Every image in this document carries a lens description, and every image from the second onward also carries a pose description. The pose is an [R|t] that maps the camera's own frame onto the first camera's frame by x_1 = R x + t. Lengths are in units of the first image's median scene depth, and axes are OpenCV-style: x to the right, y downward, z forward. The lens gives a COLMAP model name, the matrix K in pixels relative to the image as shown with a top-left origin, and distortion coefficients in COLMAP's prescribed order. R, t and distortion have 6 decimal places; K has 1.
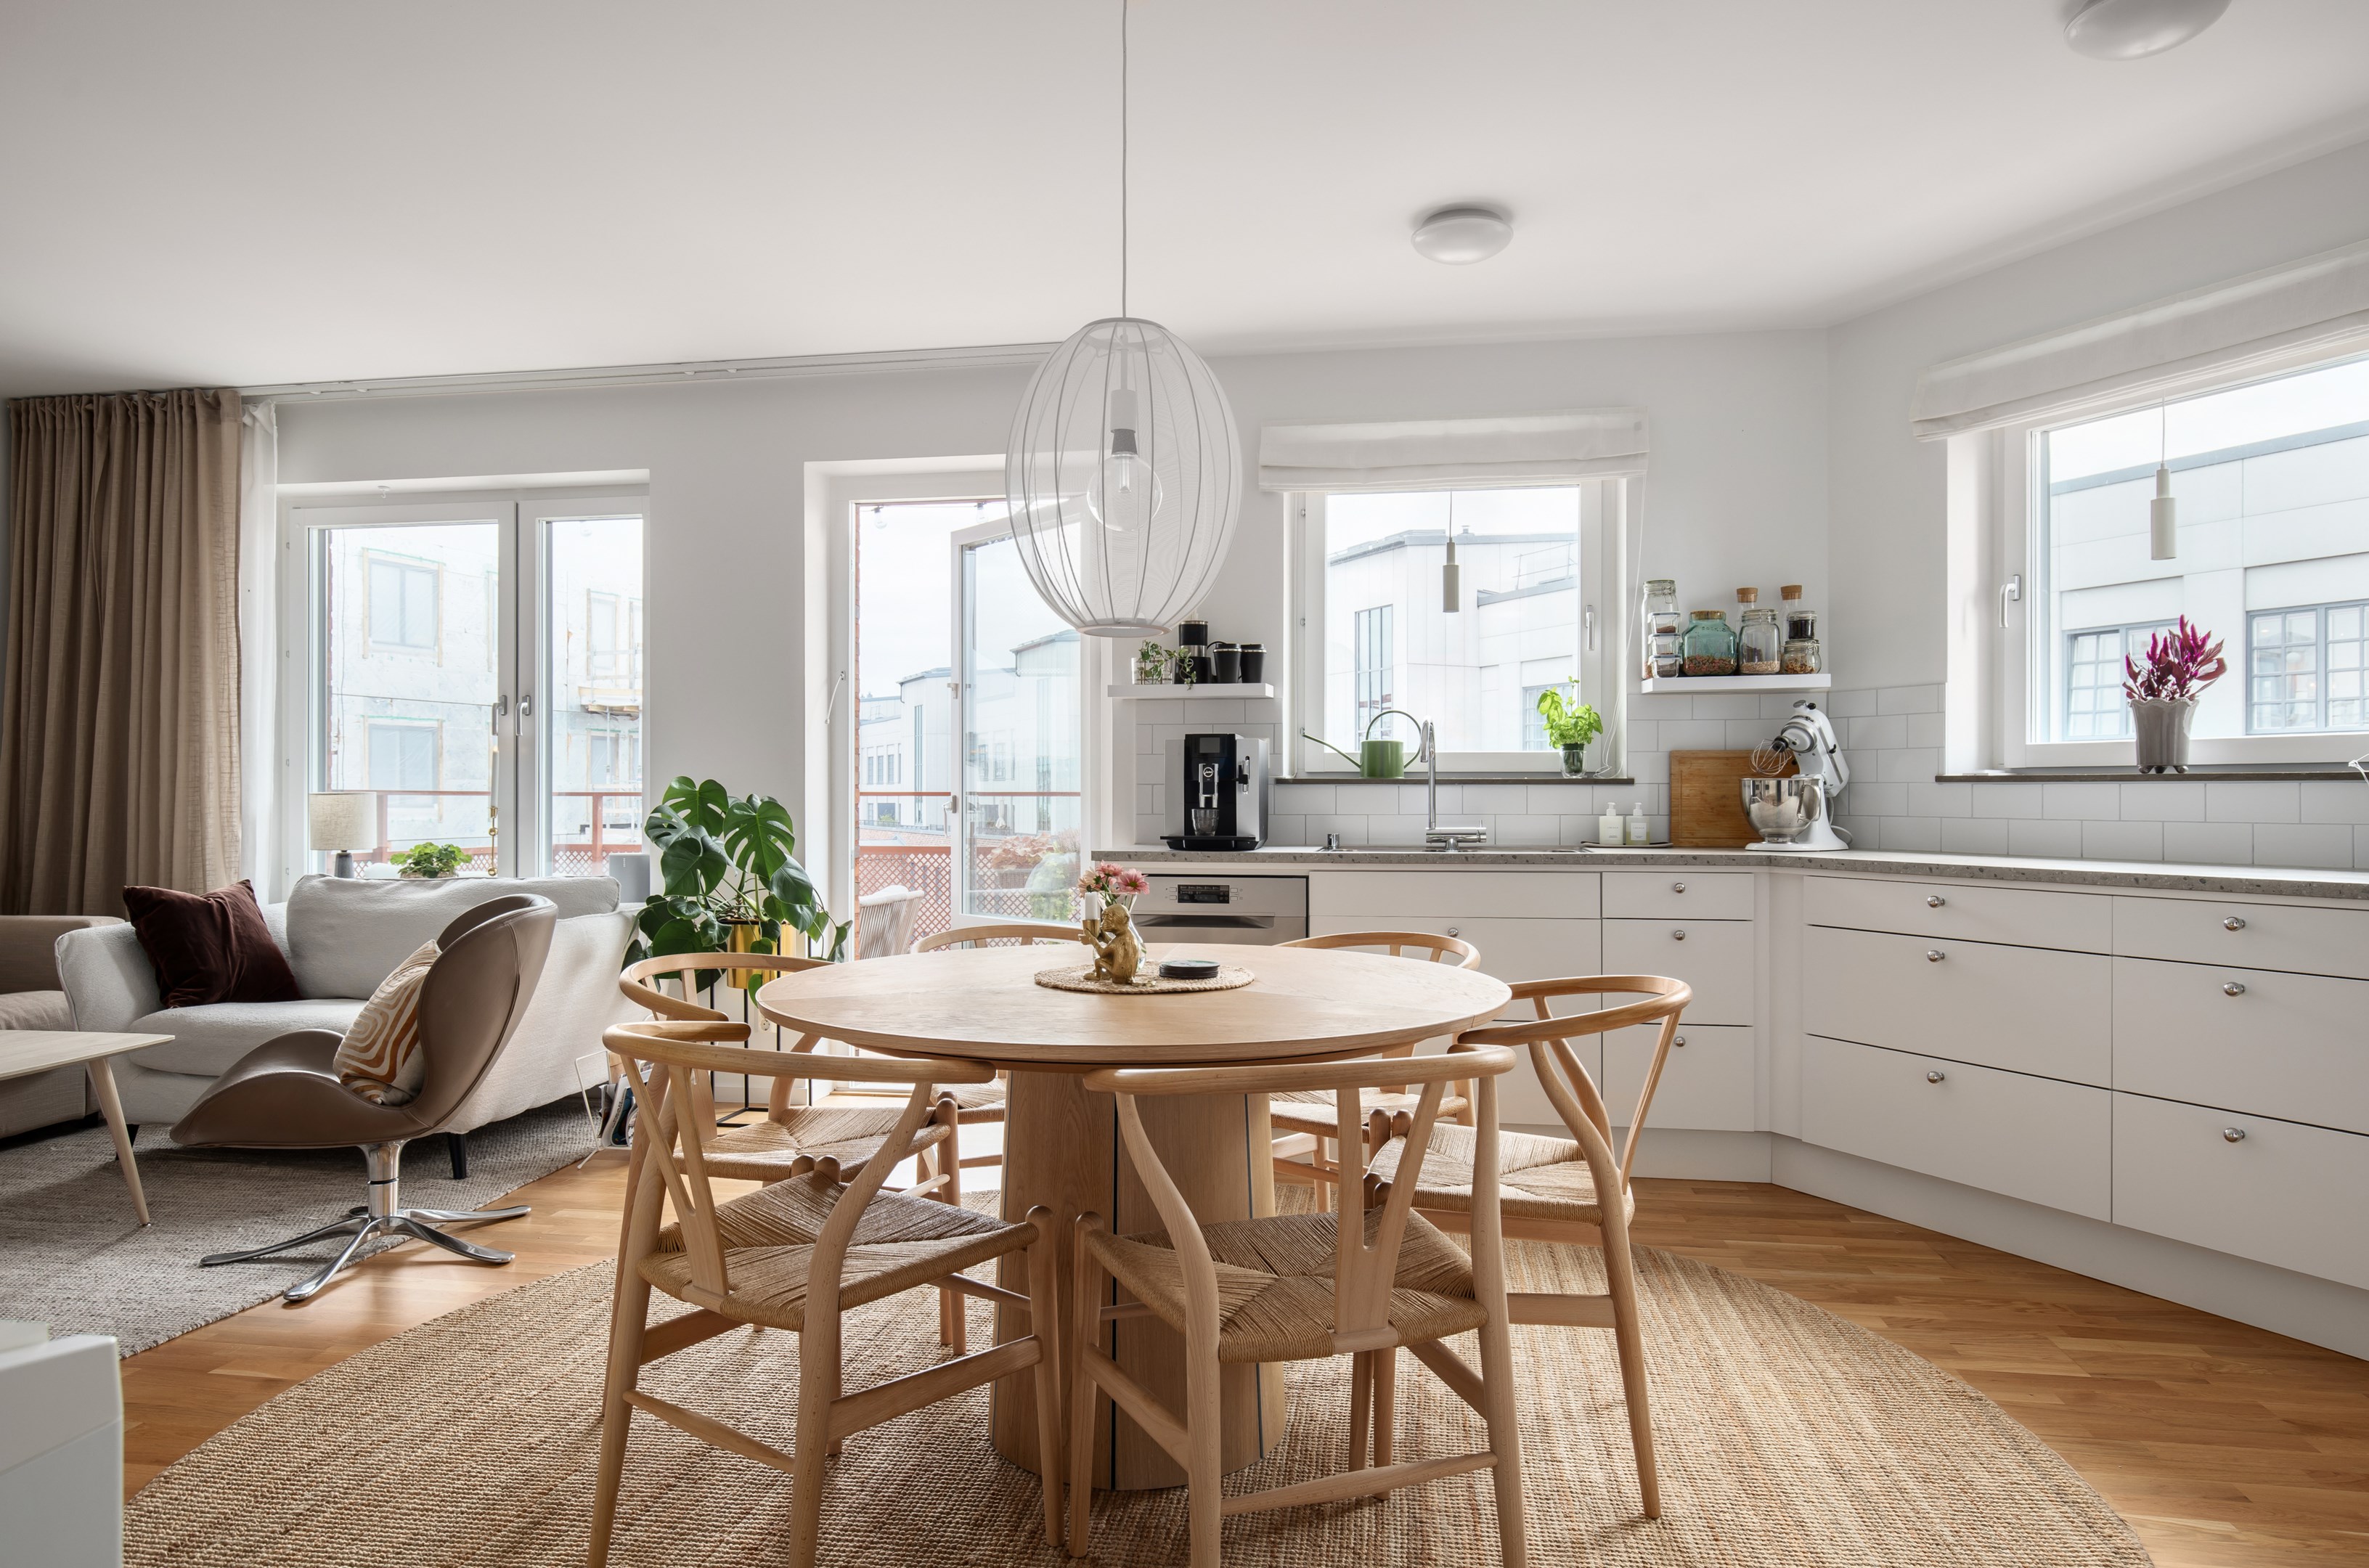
lens RADIAL K [[1426.1, 0, 1194.7], [0, 1426.1, 790.4], [0, 0, 1]] dist [0.001151, 0.000458]
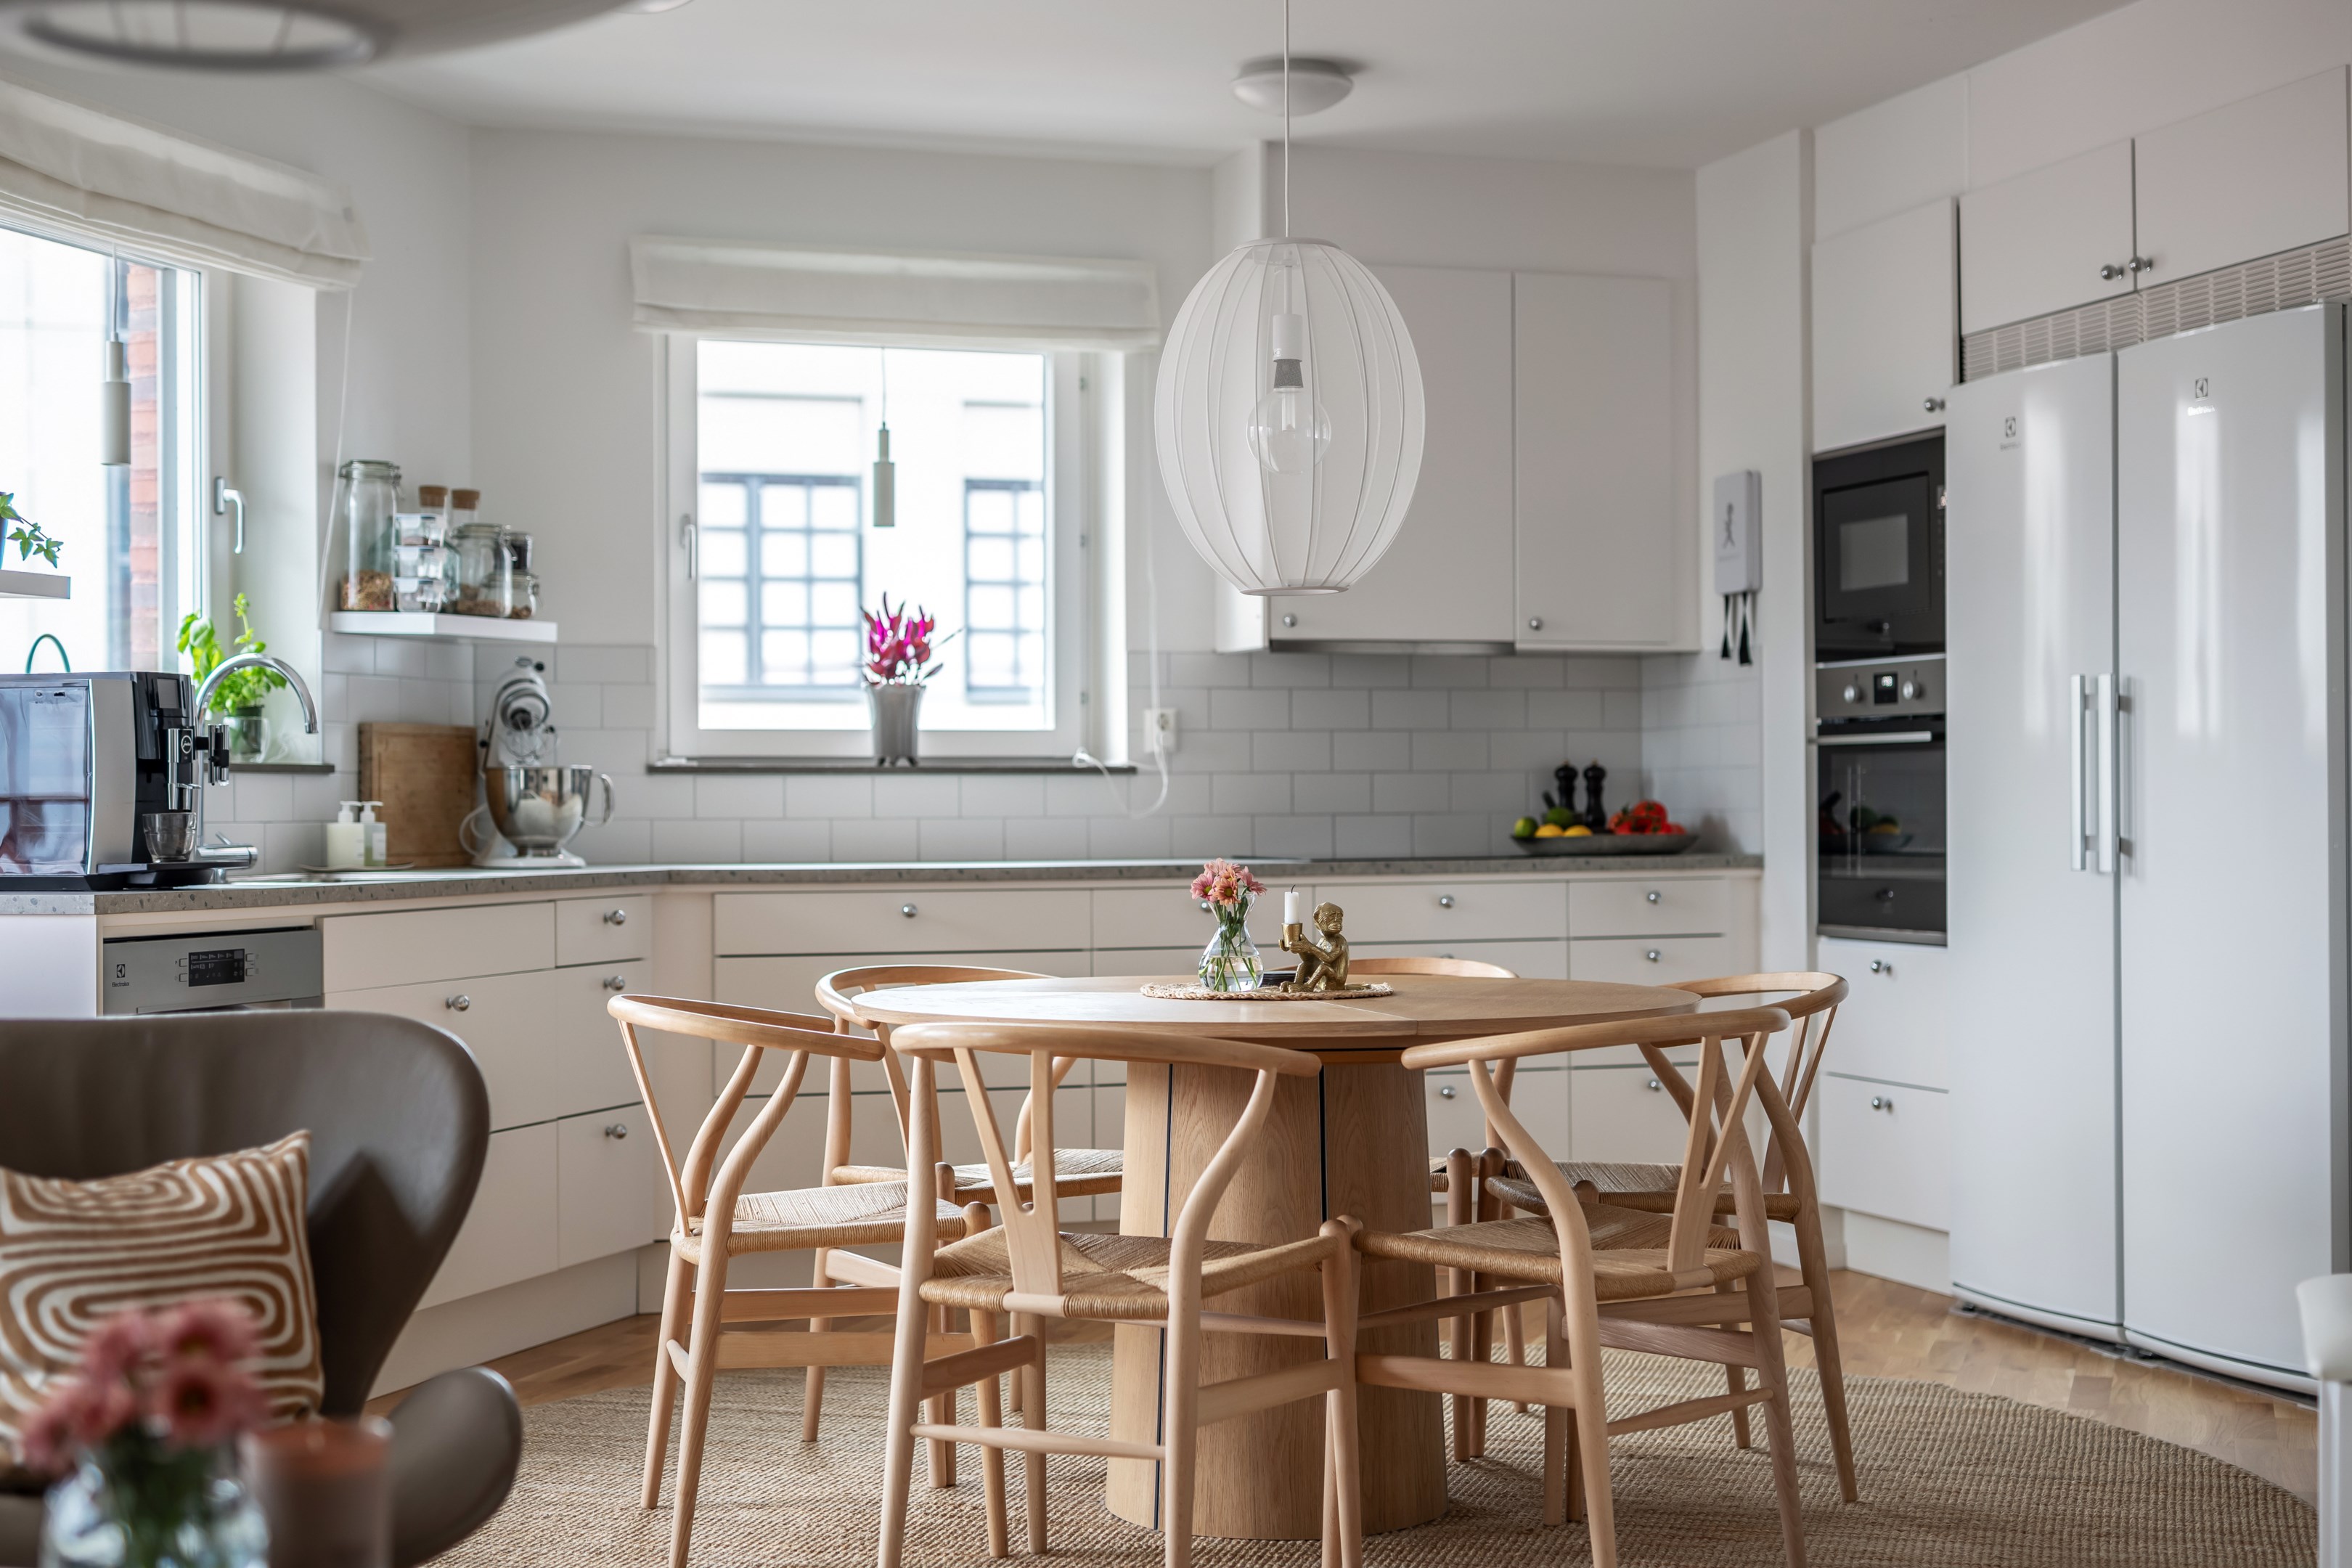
lens RADIAL K [[3286.9, 0, 1176.0], [0, 3286.9, 784.0], [0, 0, 1]] dist [-0.020711, 0.001399]
pose [[0.139327, 0.005121, 0.990233, -1.107976], [0.003238, 0.999979, -0.005627, 0.009857], [-0.990241, 0.003991, 0.139307, 0.430750]]
